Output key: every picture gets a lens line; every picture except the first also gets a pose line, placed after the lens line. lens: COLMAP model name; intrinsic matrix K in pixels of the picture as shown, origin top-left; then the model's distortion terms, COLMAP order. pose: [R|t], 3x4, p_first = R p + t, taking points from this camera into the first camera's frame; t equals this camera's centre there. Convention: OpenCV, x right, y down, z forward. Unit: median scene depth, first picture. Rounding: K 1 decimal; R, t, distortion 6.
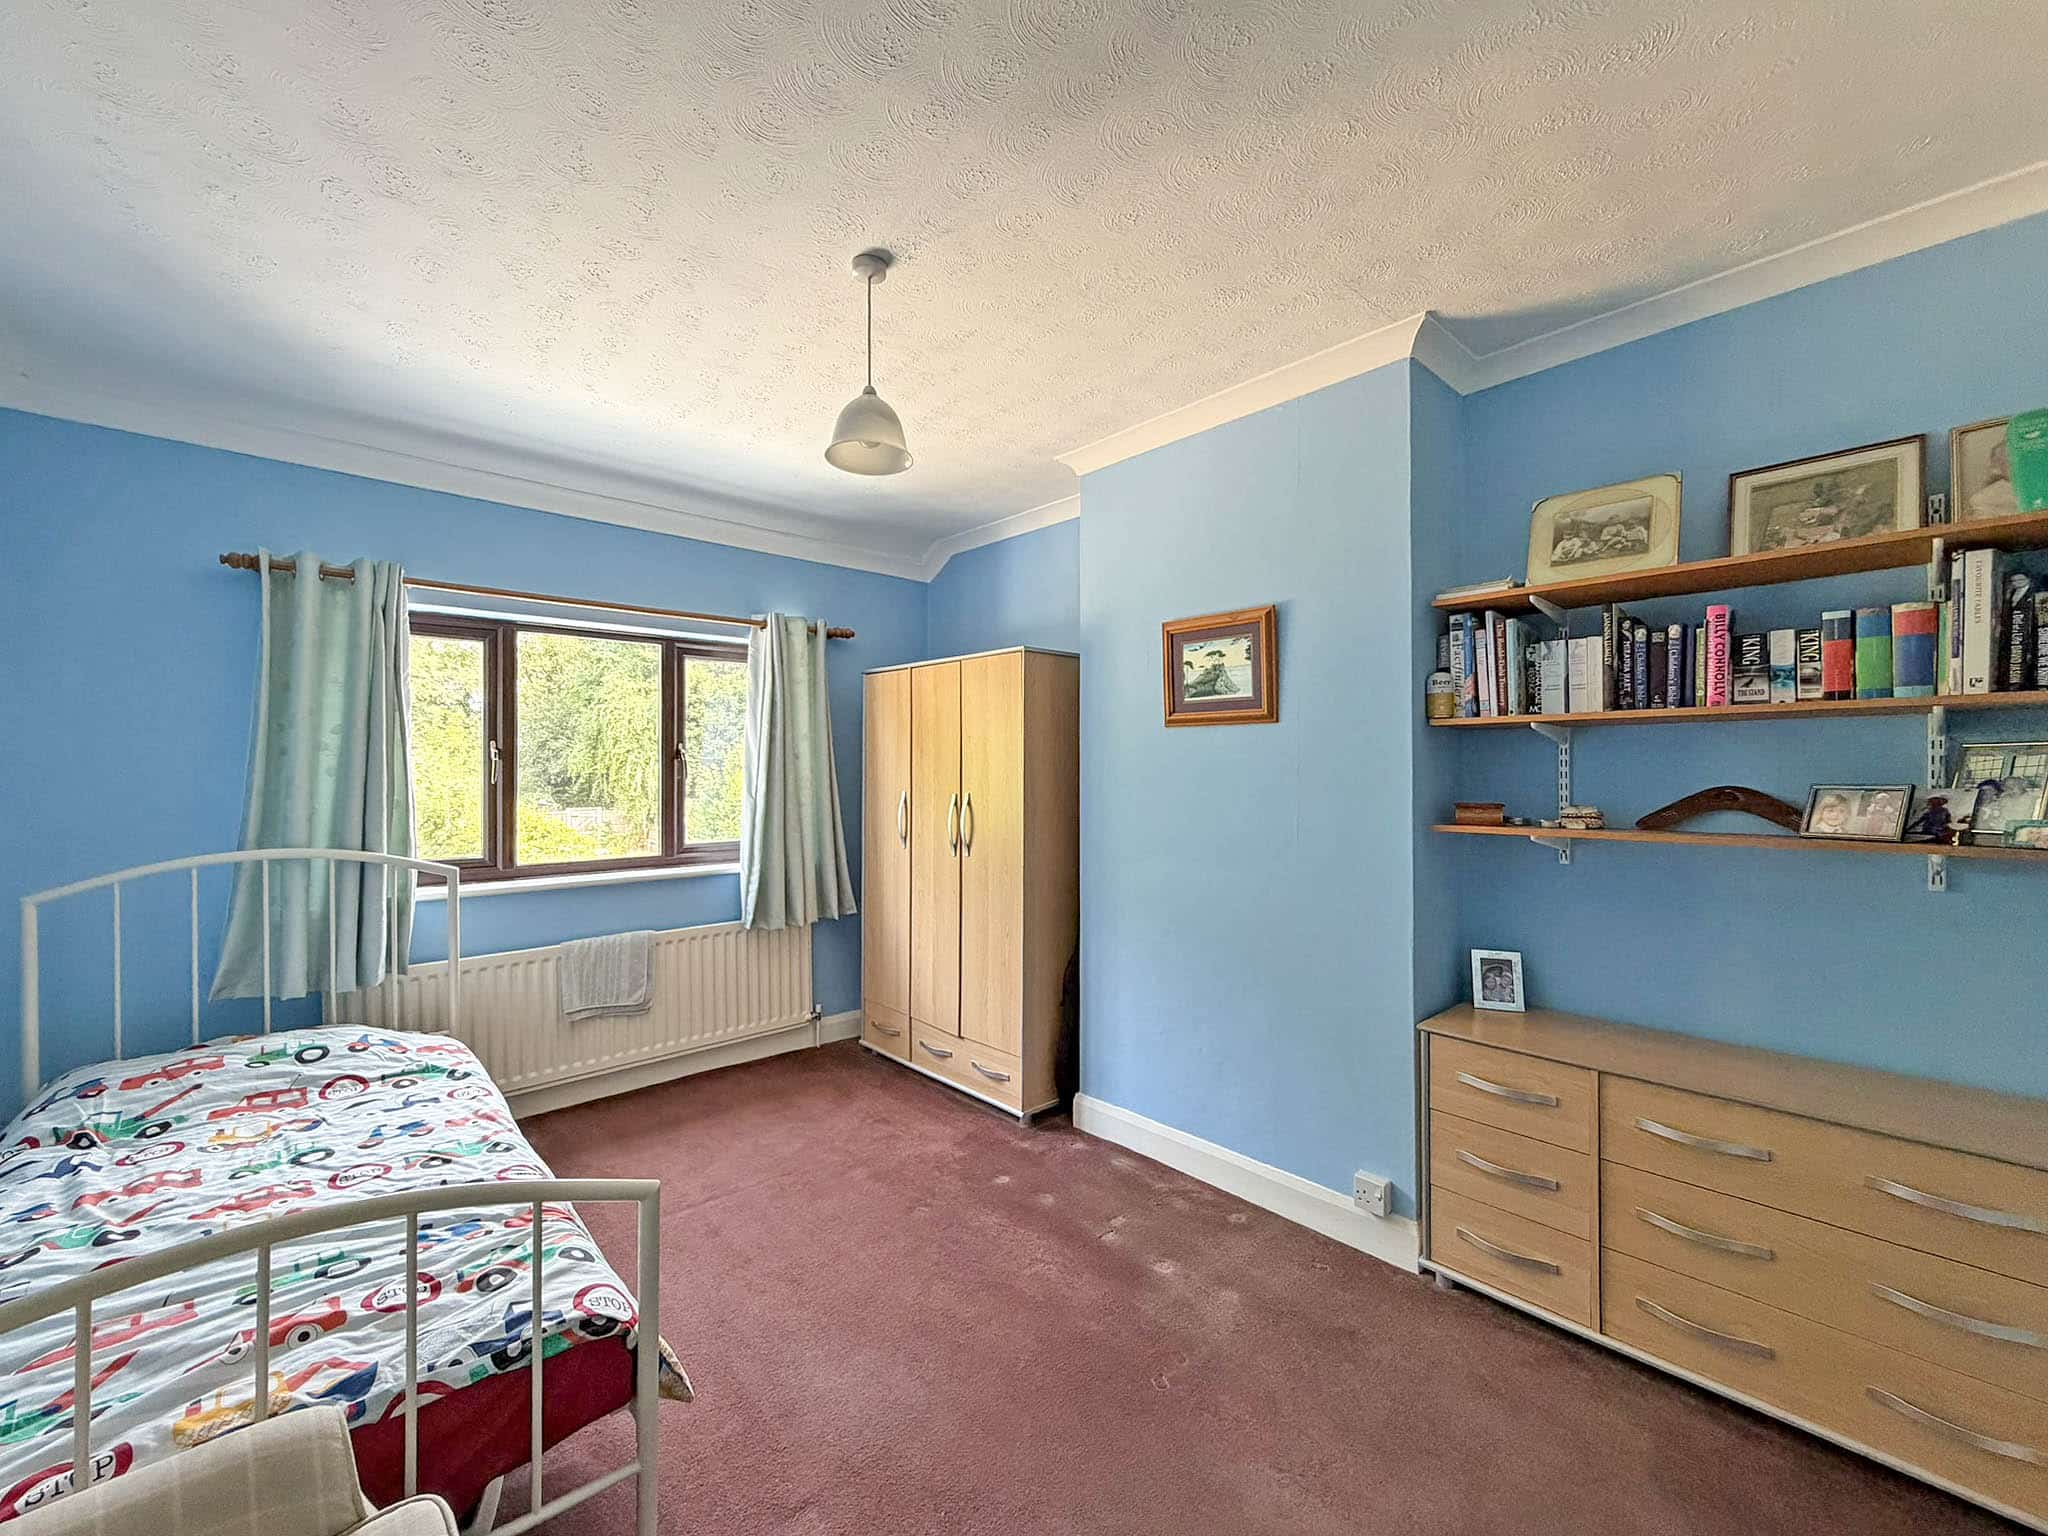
lens RADIAL K [[835.0, 0, 1021.6], [0, 835.0, 771.8], [0, 0, 1]] dist [-0.003478, 0.000269]
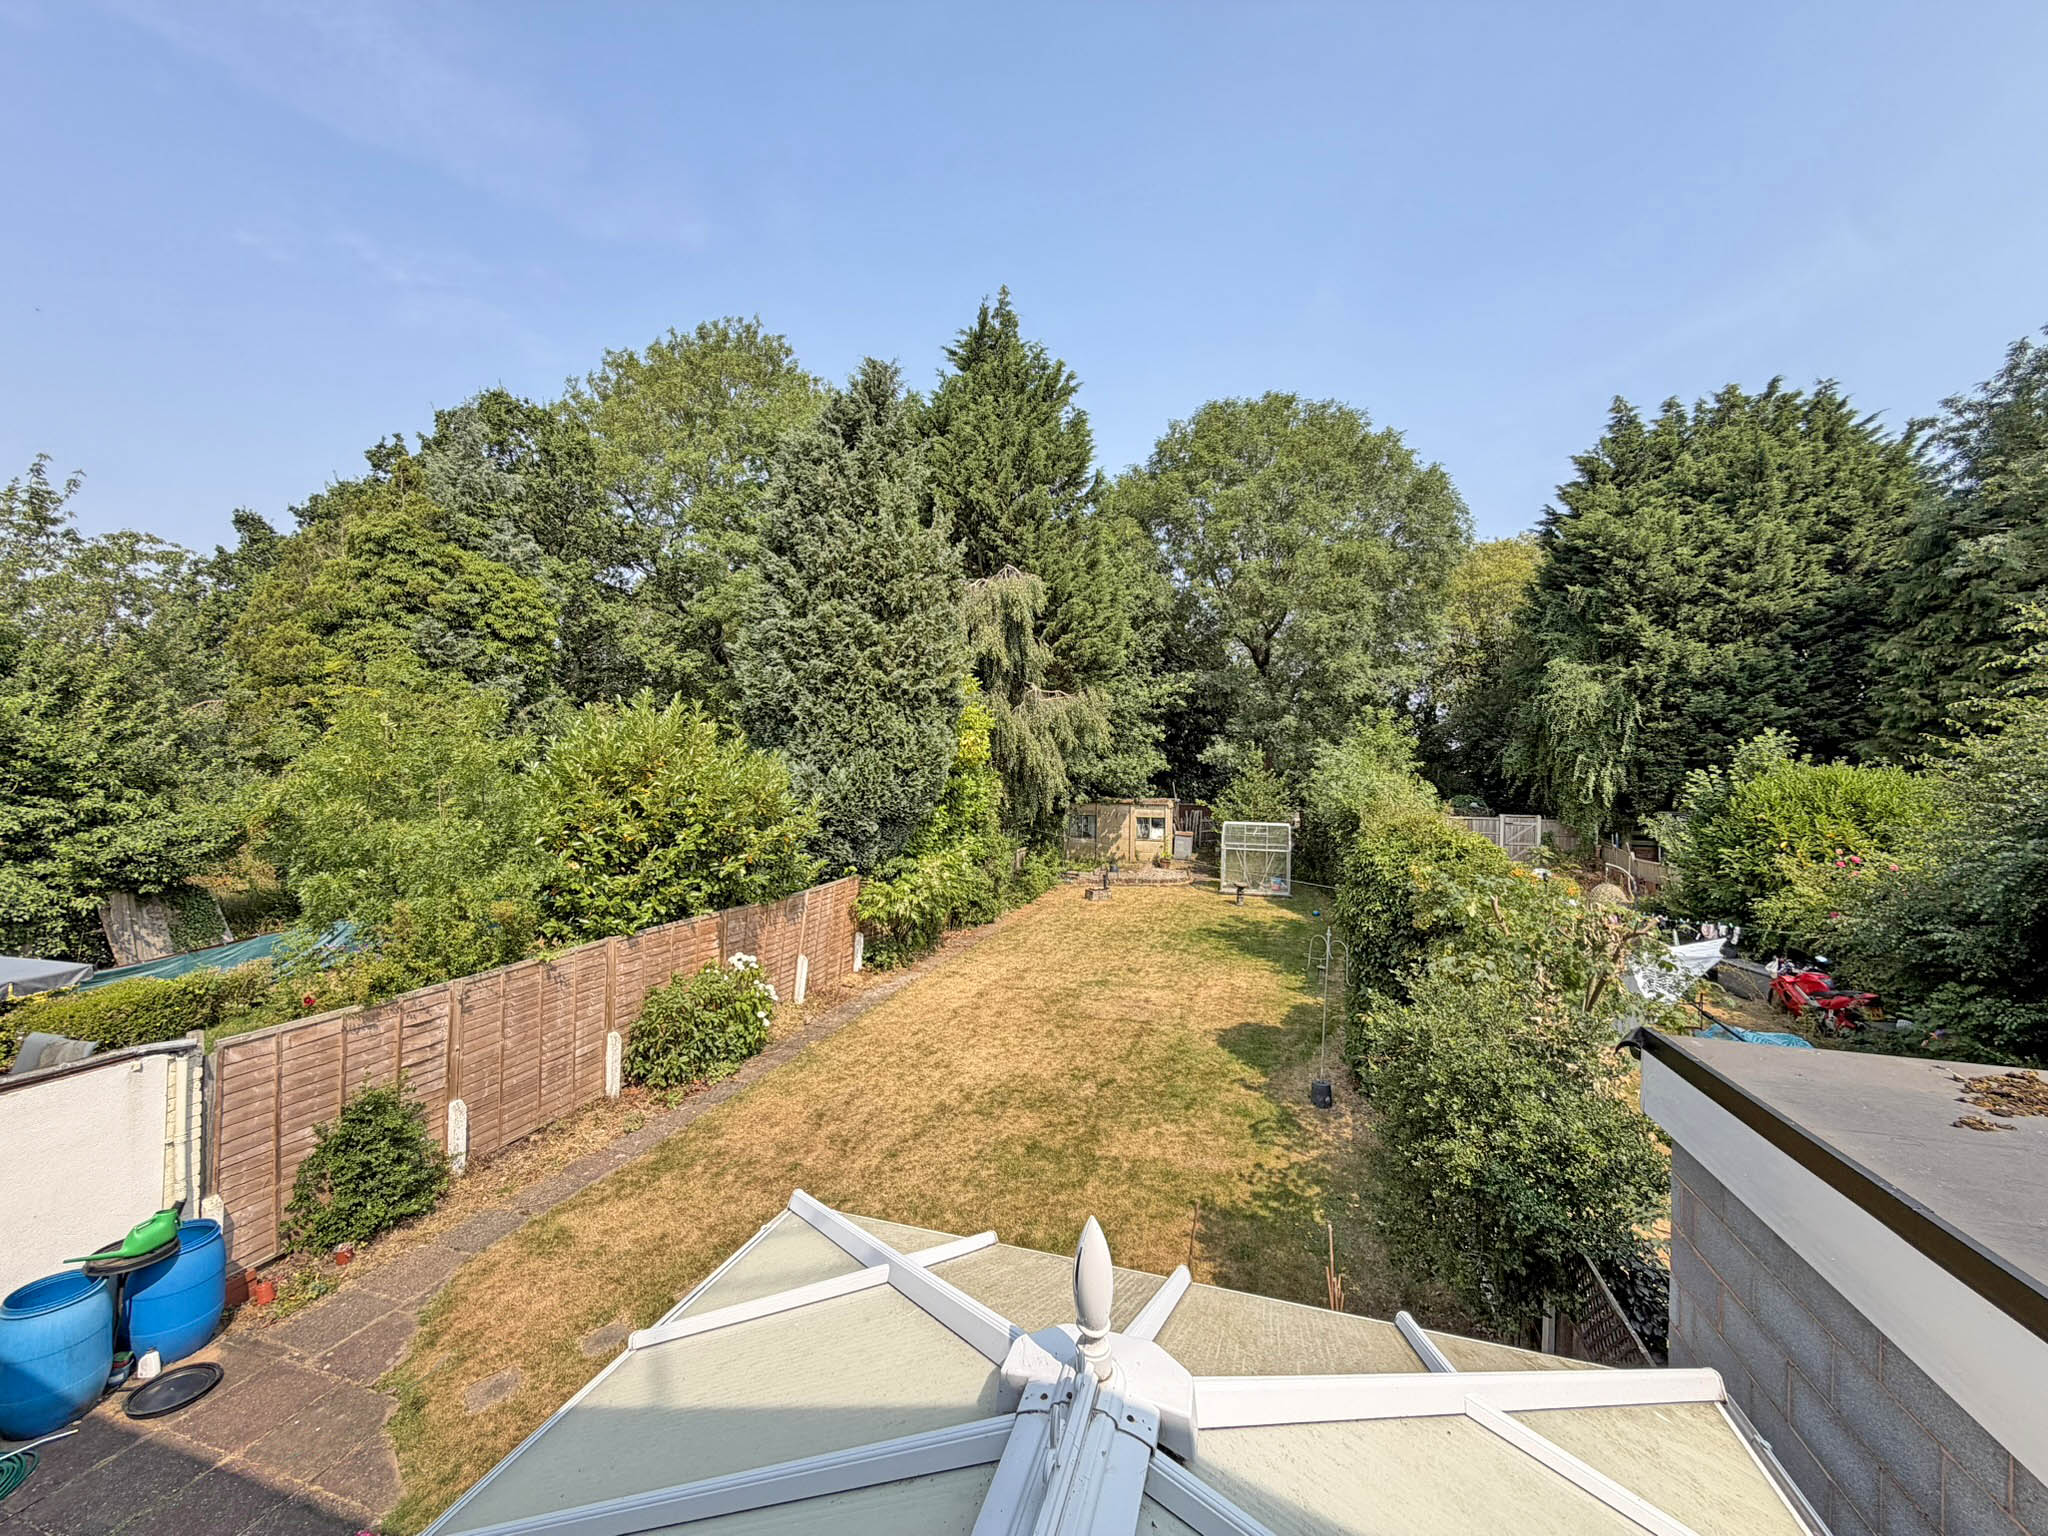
lens RADIAL K [[835.0, 0, 1020.9], [0, 835.0, 771.2], [0, 0, 1]] dist [-0.003478, 0.000269]
pose [[0.520497, 0.015094, -0.853730, -0.058899], [-0.019721, 0.999790, 0.005653, 0.002589], [0.853636, 0.013894, 0.520685, 0.112248]]
